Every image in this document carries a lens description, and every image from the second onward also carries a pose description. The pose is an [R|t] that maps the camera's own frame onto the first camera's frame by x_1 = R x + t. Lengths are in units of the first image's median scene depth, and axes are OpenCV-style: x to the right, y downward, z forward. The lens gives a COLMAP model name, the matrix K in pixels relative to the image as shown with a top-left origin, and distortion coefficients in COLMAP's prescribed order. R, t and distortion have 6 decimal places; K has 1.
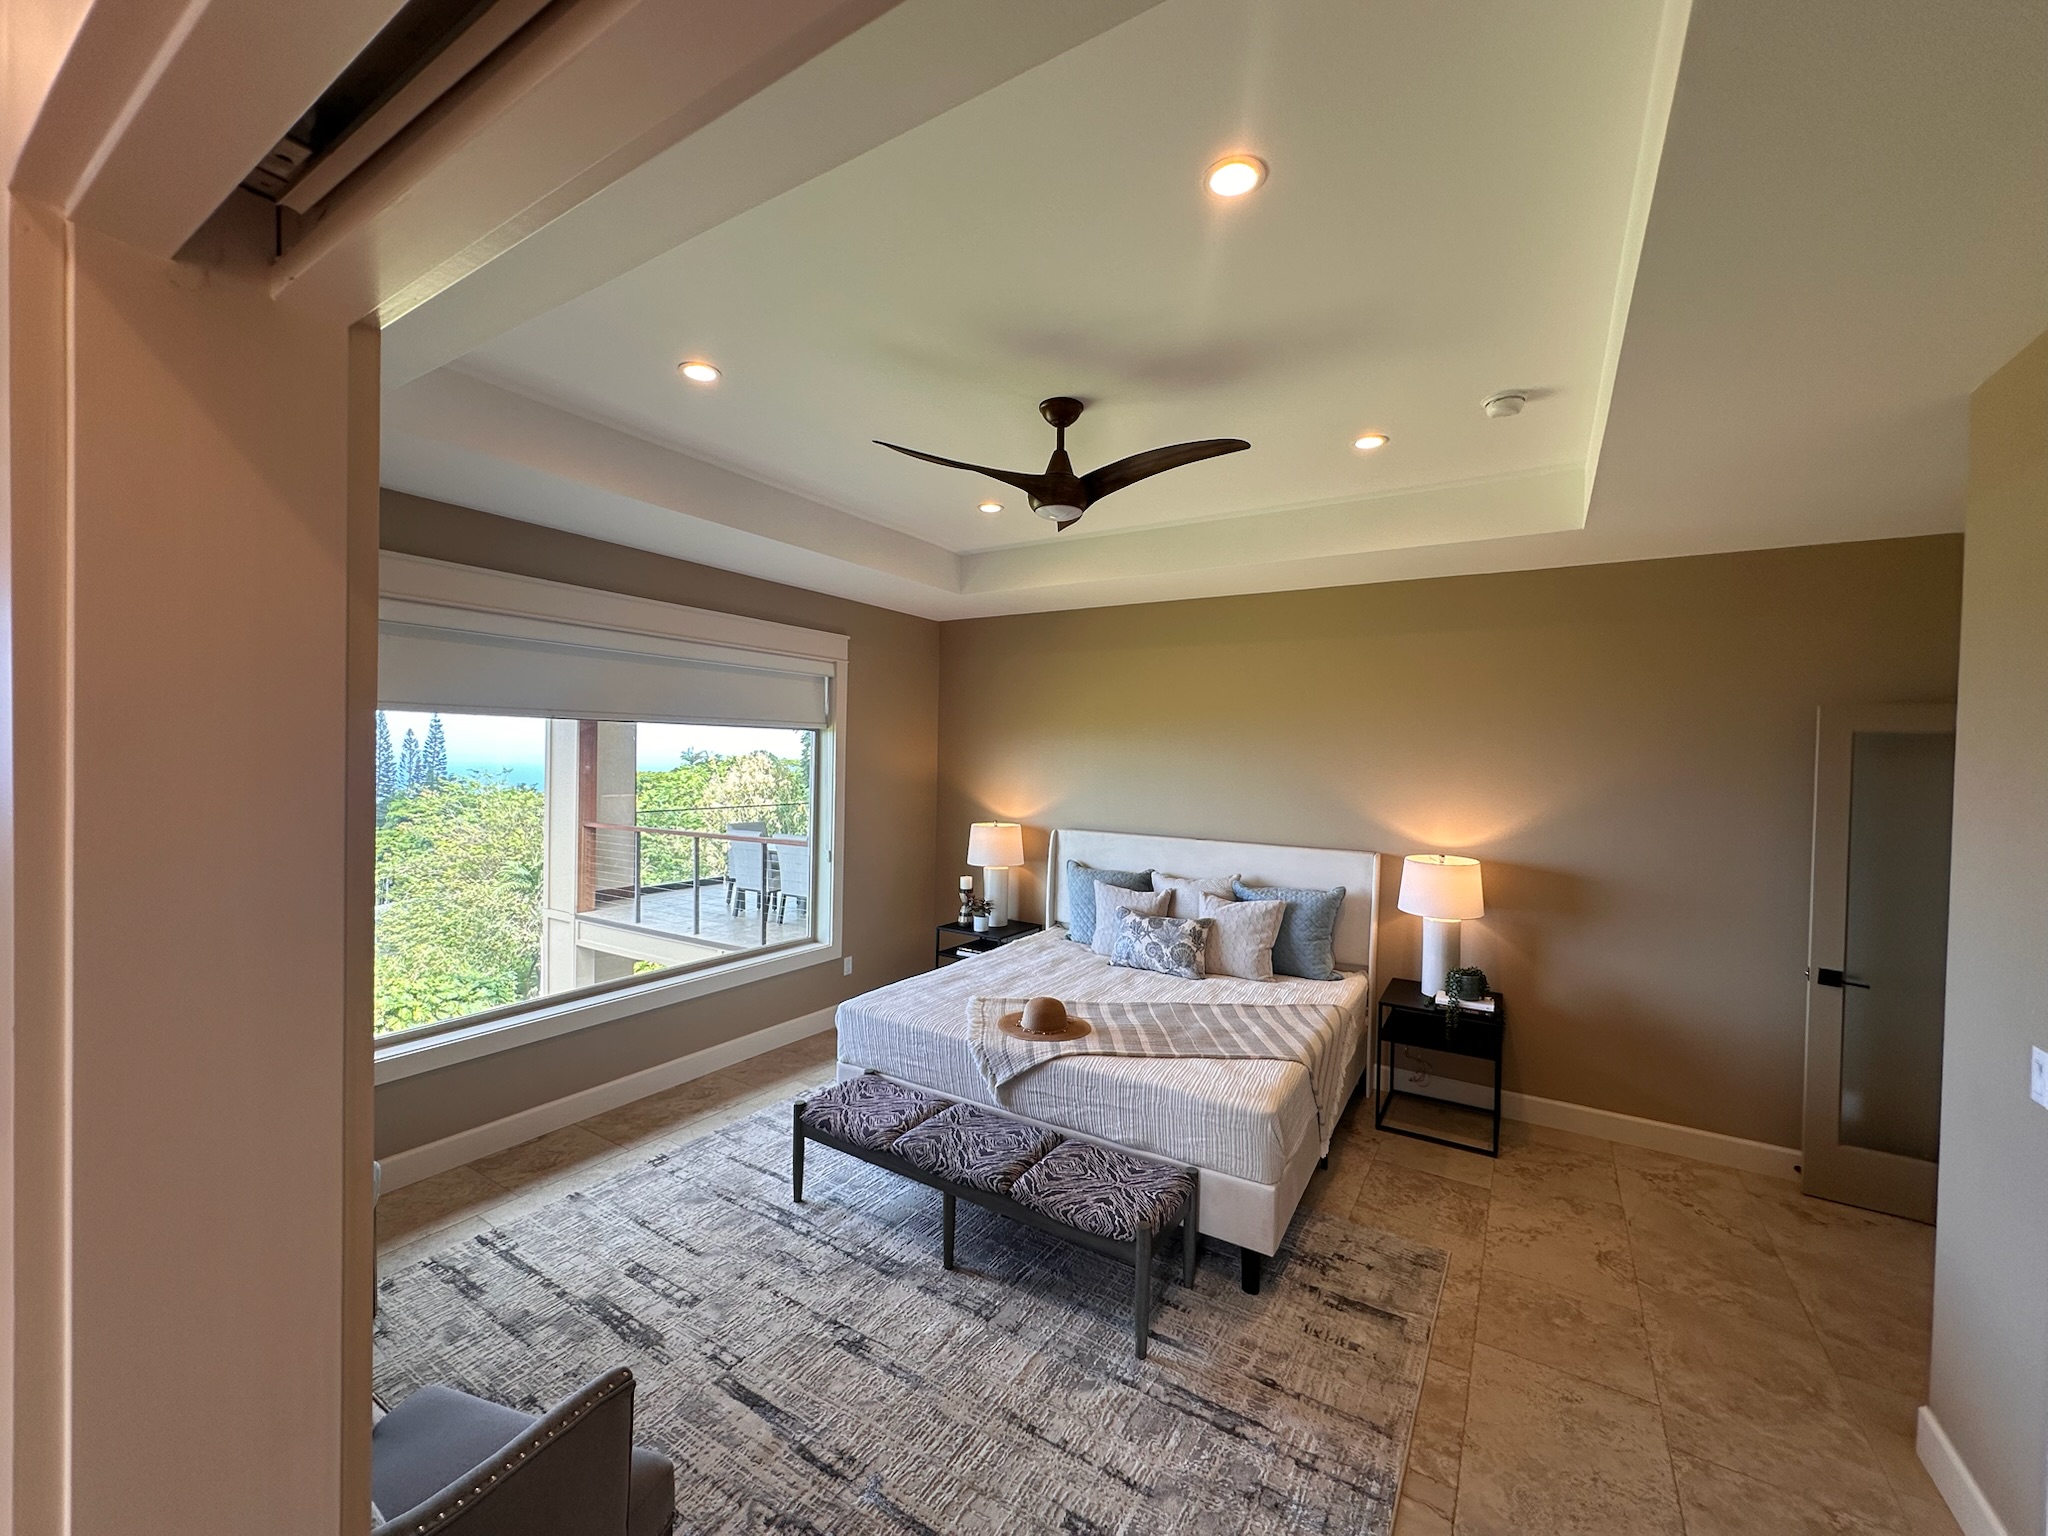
lens RADIAL K [[821.4, 0, 1024.8], [0, 821.4, 763.4], [0, 0, 1]] dist [-0.002299, 0.000261]
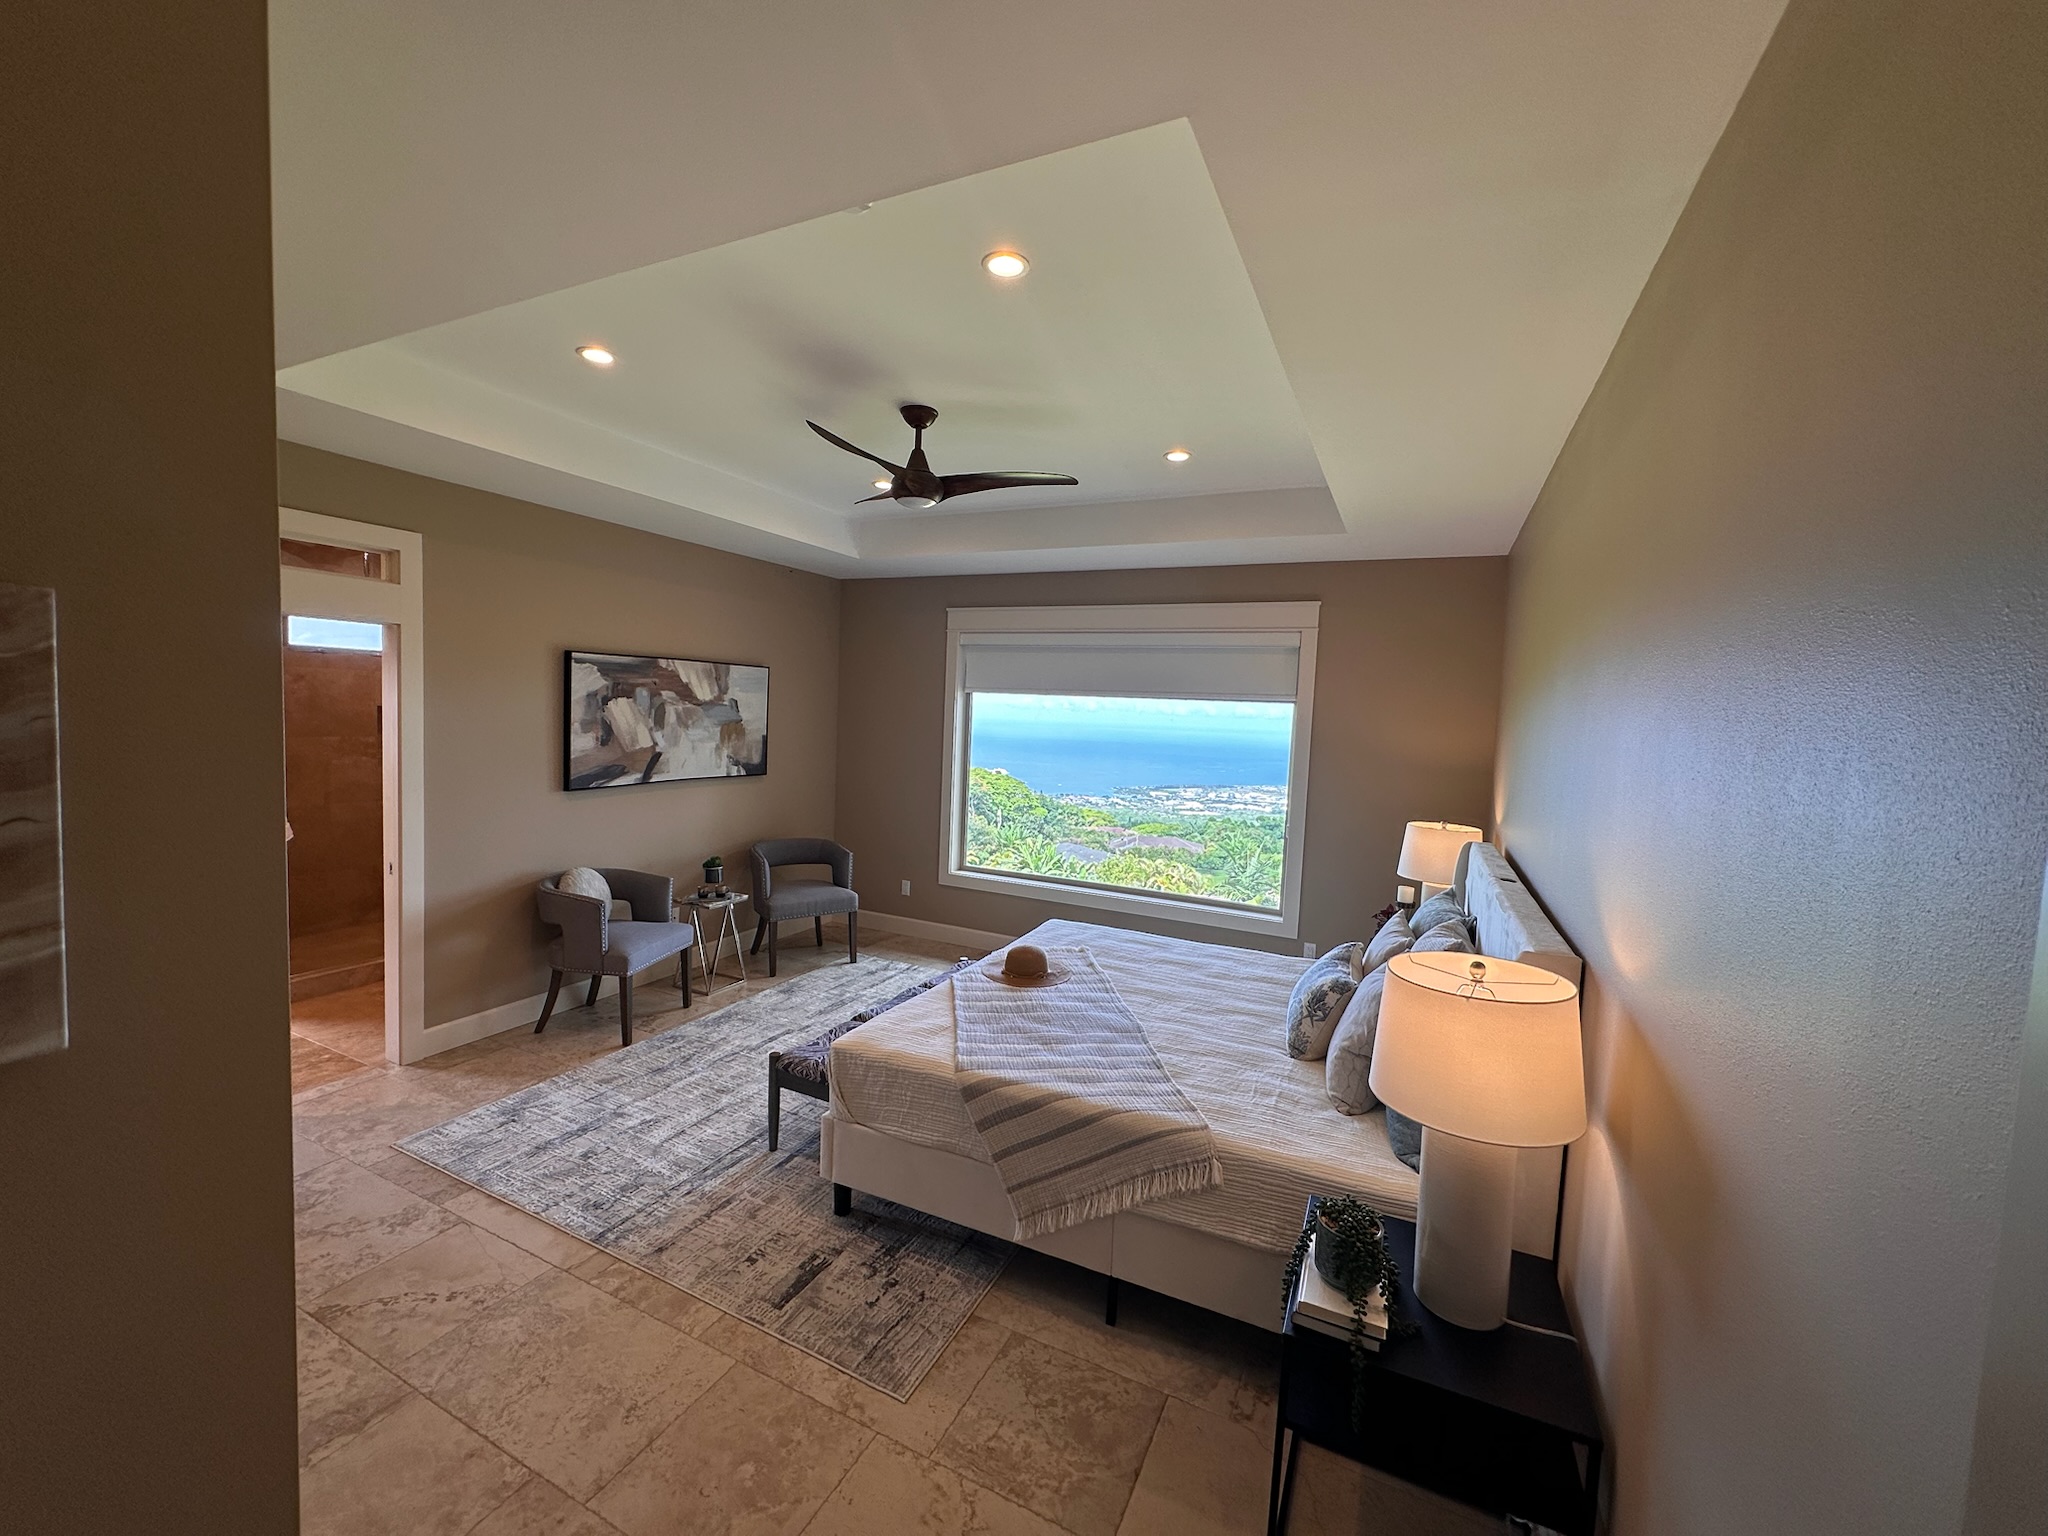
lens RADIAL K [[821.4, 0, 1020.0], [0, 821.4, 768.8], [0, 0, 1]] dist [-0.002299, 0.000261]
pose [[0.100783, 0.053558, -0.993466, 1.331290], [-0.051860, 0.997475, 0.048513, 0.015619], [0.993556, 0.046631, 0.103306, 1.110248]]
